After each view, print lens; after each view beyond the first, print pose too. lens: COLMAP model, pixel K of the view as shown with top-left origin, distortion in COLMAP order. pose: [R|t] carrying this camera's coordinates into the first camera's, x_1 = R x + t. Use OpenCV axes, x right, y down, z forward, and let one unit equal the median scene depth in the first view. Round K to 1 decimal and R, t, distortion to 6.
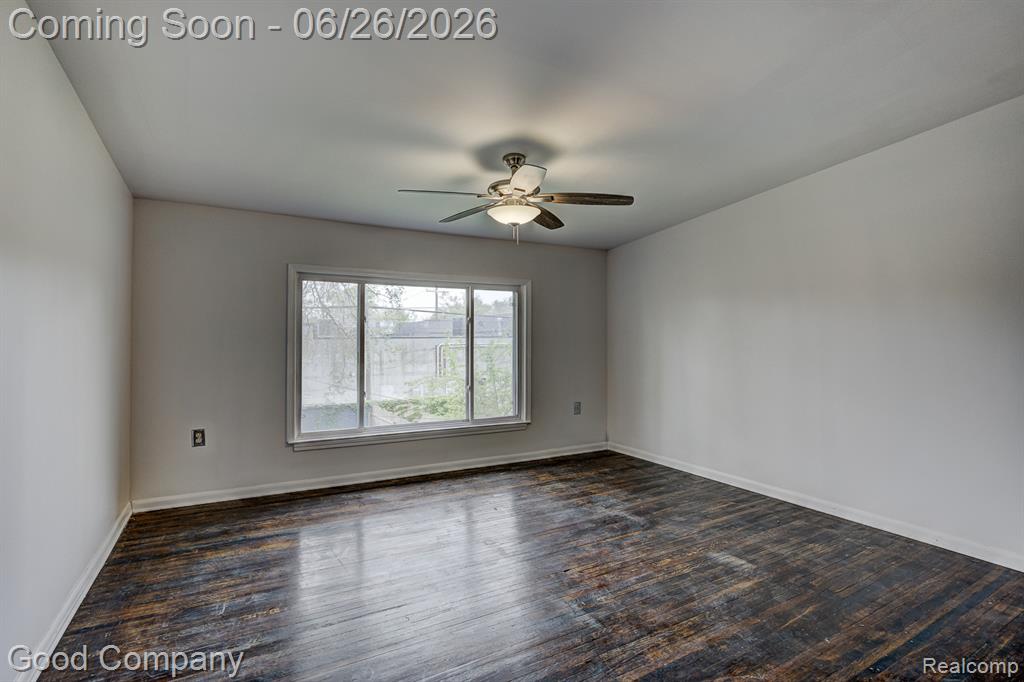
lens RADIAL K [[501.7, 0, 510.6], [0, 501.7, 339.9], [0, 0, 1]] dist [-0.017178, 0.014109]
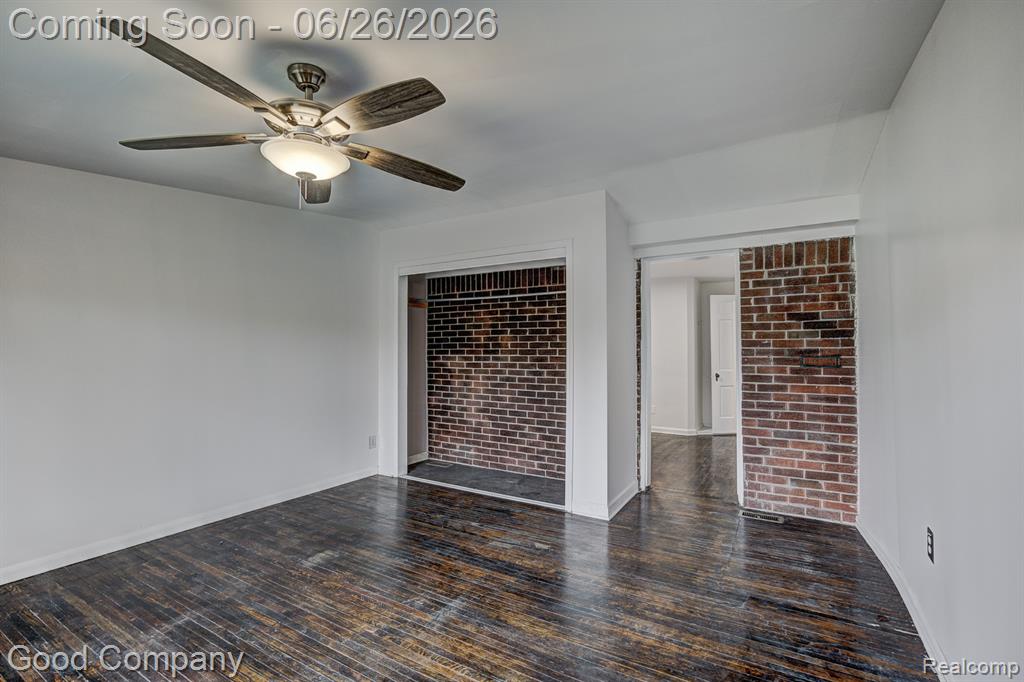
lens RADIAL K [[501.7, 0, 509.5], [0, 501.7, 343.9], [0, 0, 1]] dist [-0.017178, 0.014109]
pose [[-0.530536, 0.013559, 0.847554, -0.701722], [0.000898, 0.999880, -0.015433, -0.019847], [-0.847662, -0.007426, -0.530485, 1.173464]]
